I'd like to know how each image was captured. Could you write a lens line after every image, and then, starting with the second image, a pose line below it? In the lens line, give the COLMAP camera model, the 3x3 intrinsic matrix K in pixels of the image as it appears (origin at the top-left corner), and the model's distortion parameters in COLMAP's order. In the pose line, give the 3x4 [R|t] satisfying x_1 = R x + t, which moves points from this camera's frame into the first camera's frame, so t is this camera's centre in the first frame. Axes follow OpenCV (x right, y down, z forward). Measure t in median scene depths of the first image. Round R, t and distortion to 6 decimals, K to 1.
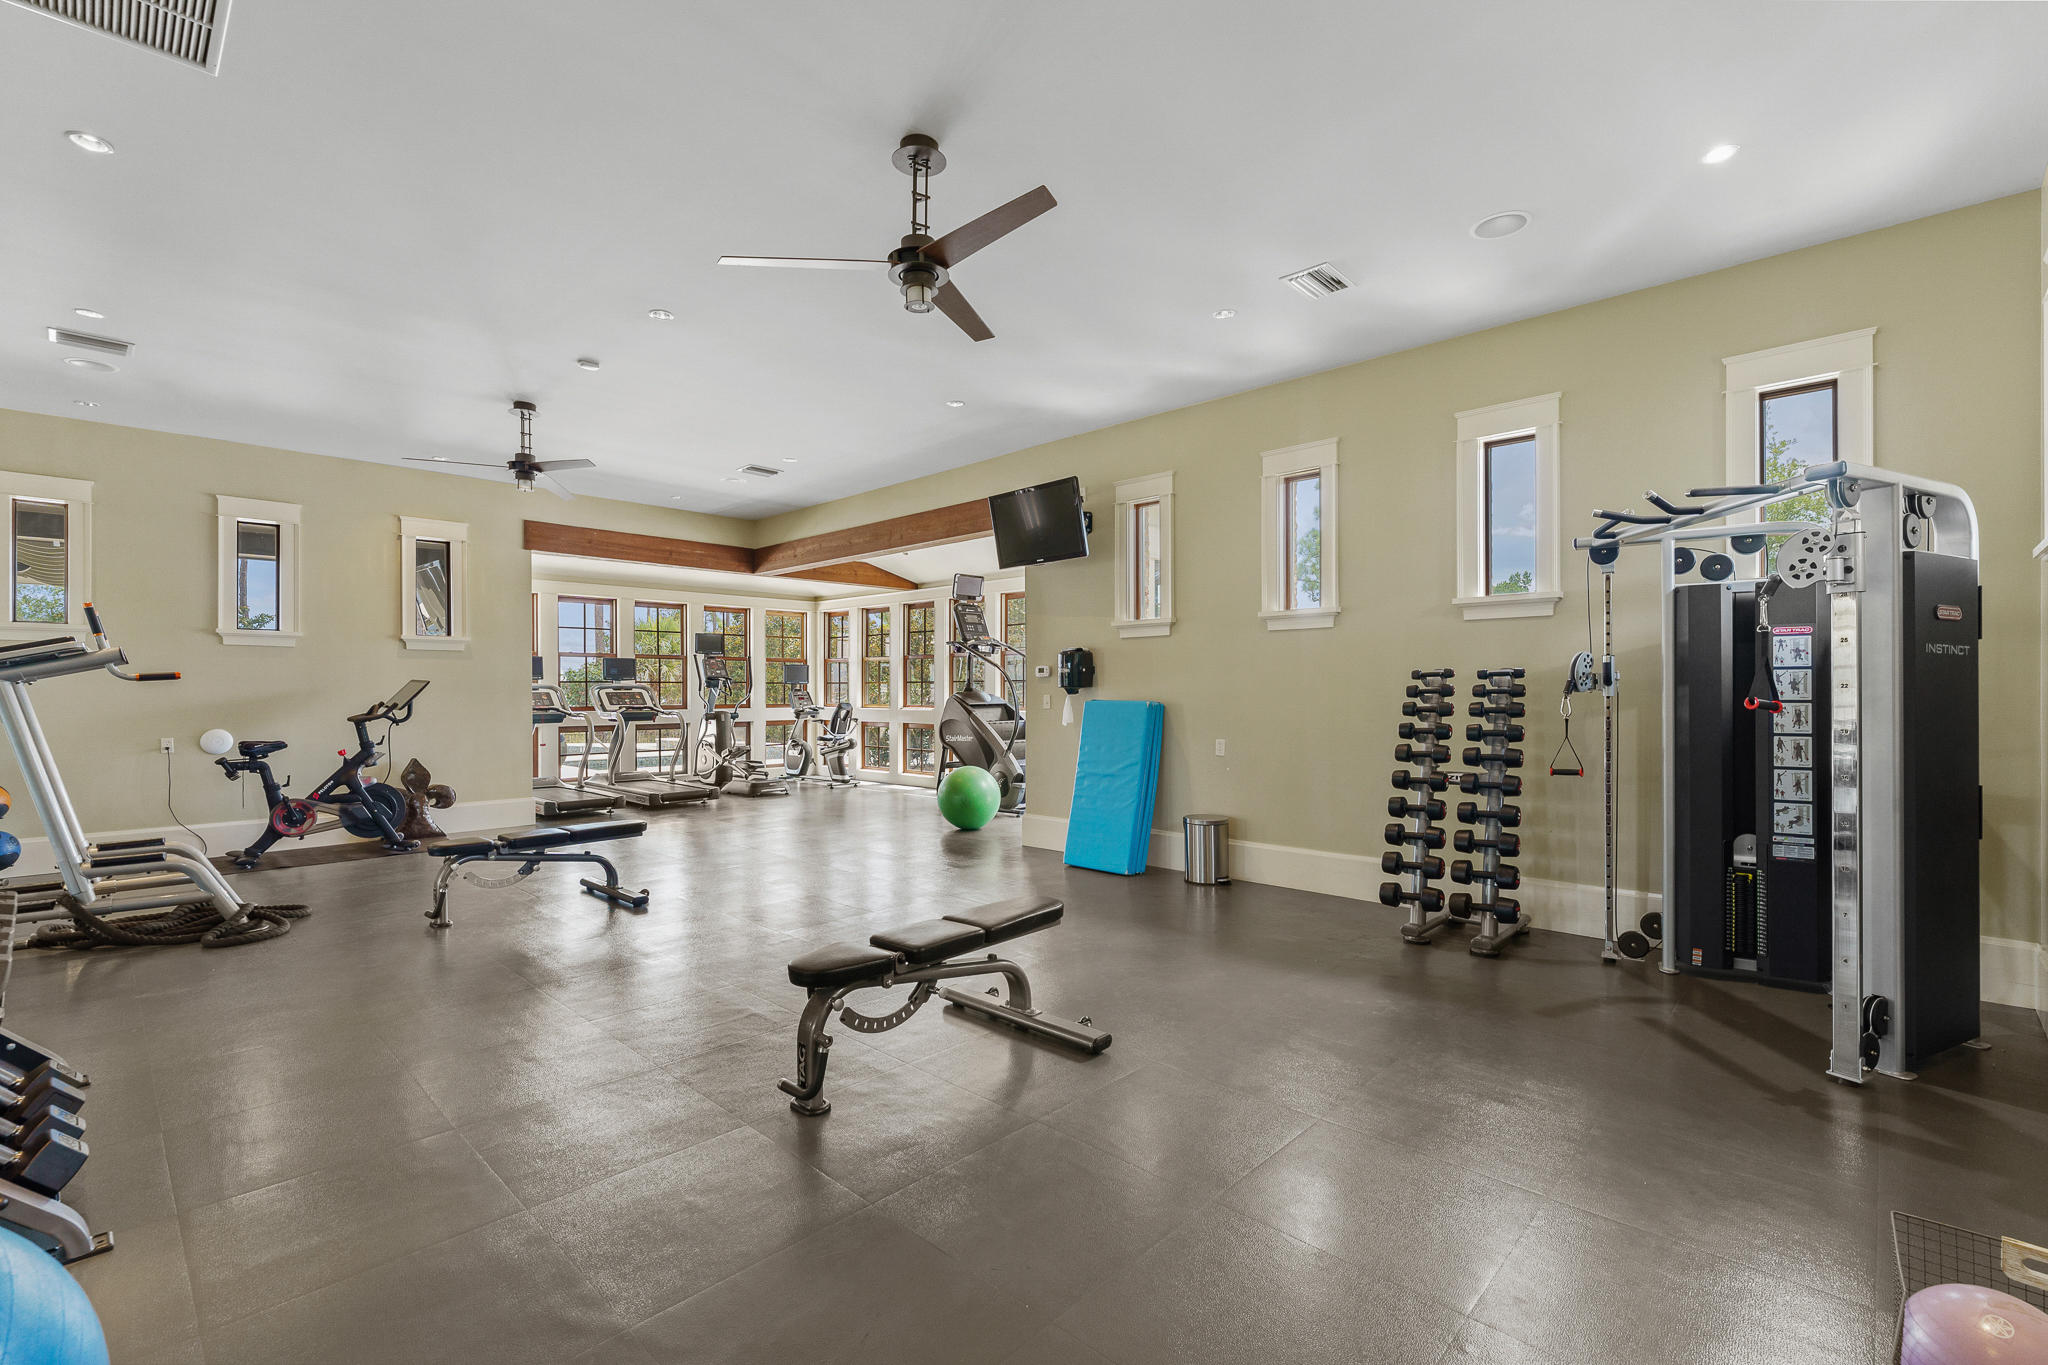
lens RADIAL K [[898.7, 0, 1024.0], [0, 898.7, 682.5], [0, 0, 1]] dist [-0.000180, -0.000006]
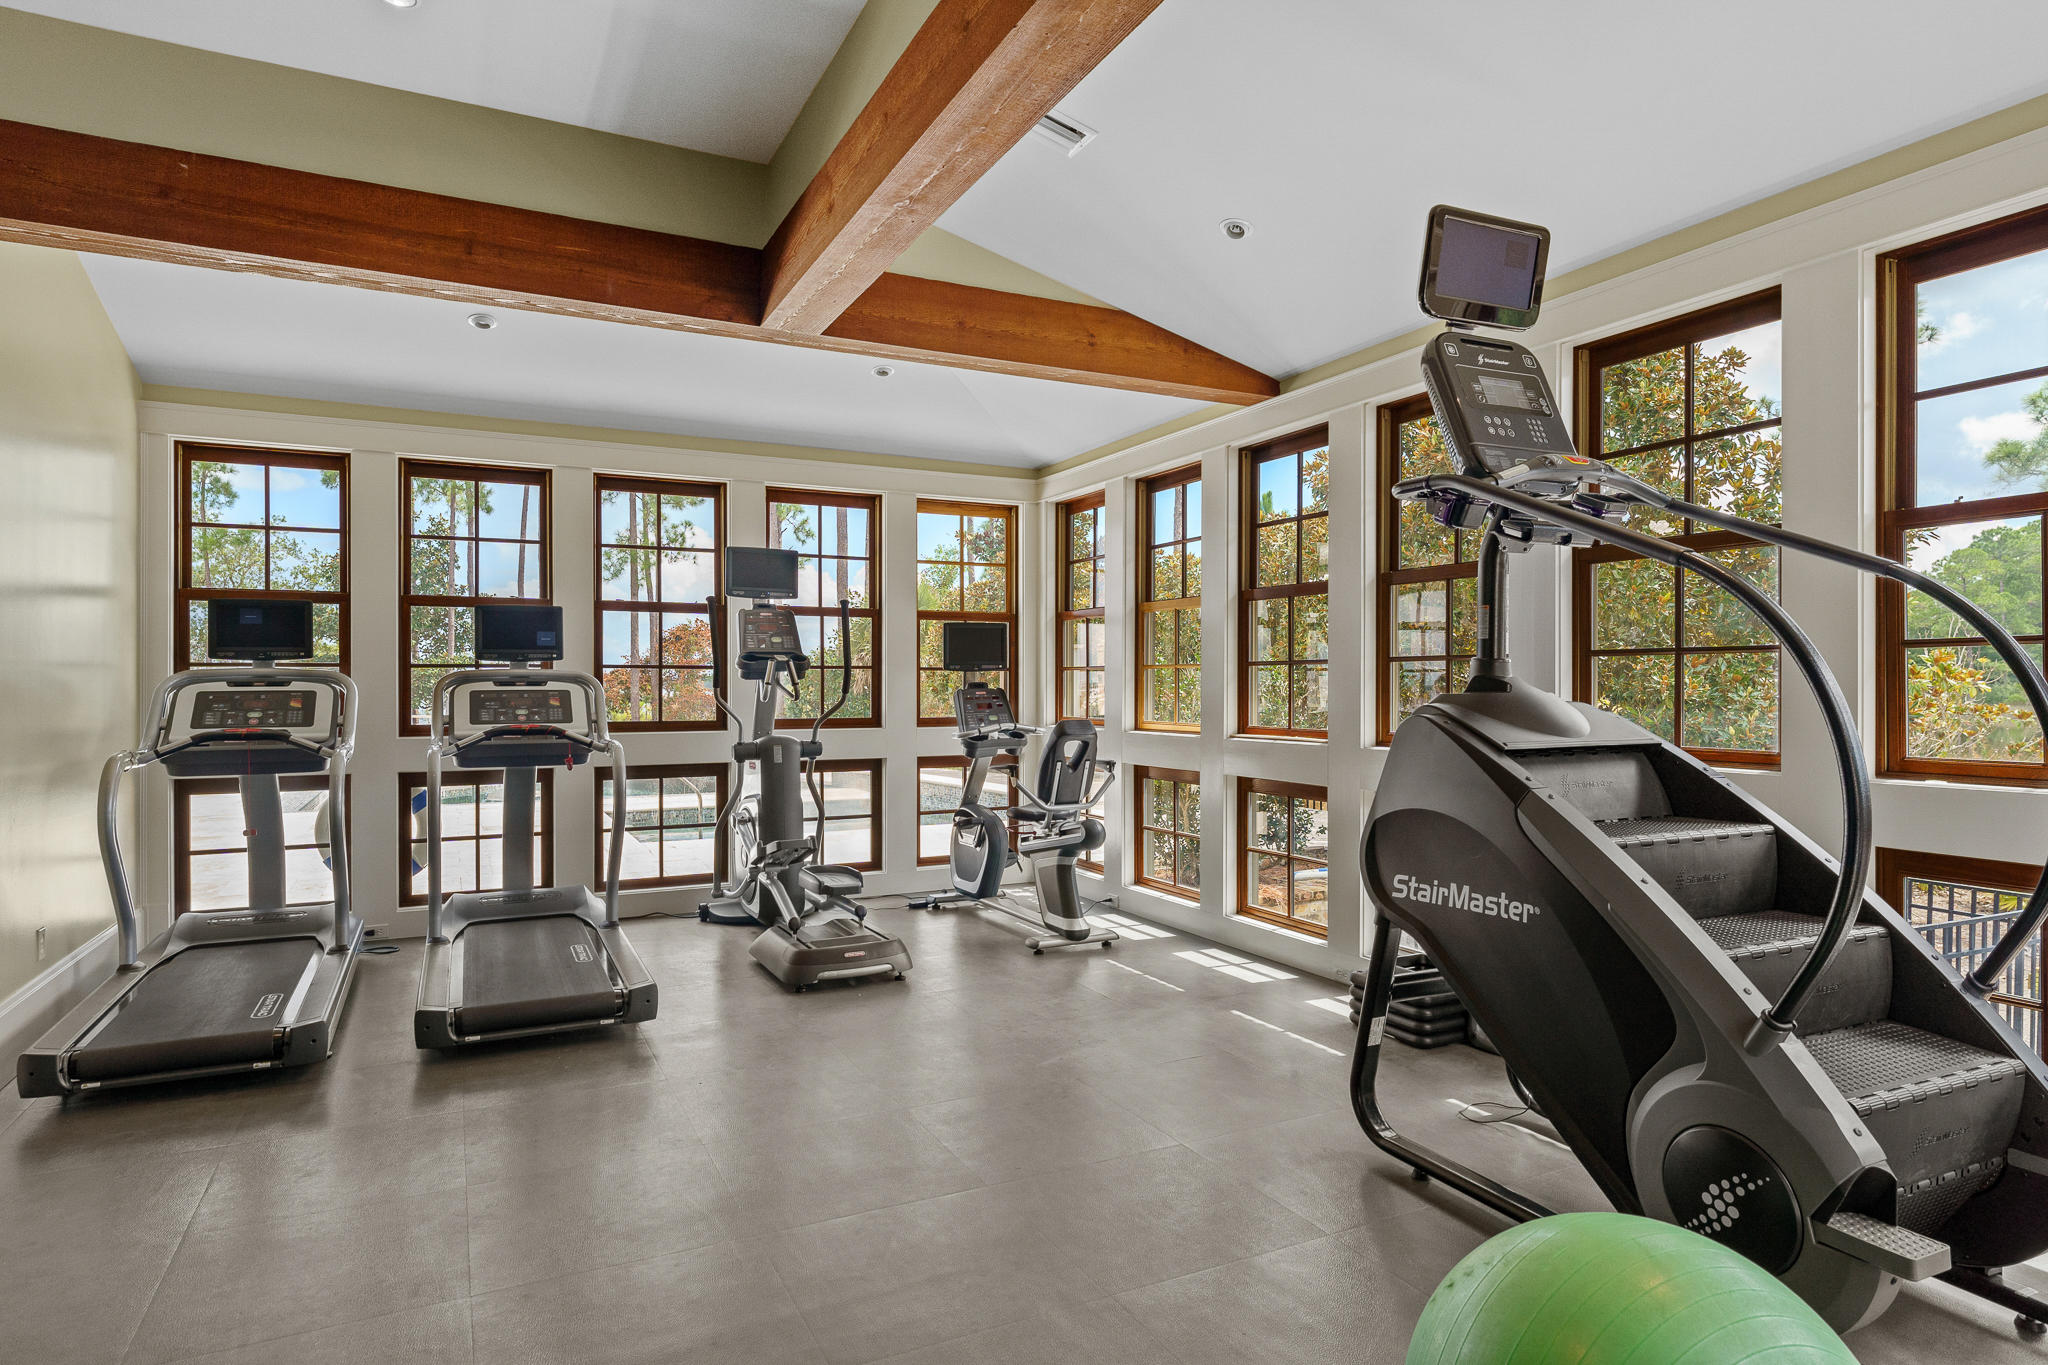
lens RADIAL K [[1144.8, 0, 1024.0], [0, 1144.8, 682.5], [0, 0, 1]] dist [-0.000324, -0.000155]
pose [[0.942508, -0.000689, -0.334182, -0.063311], [0.002675, 0.999981, 0.005484, 0.004732], [0.334172, -0.006062, 0.942493, 0.553553]]
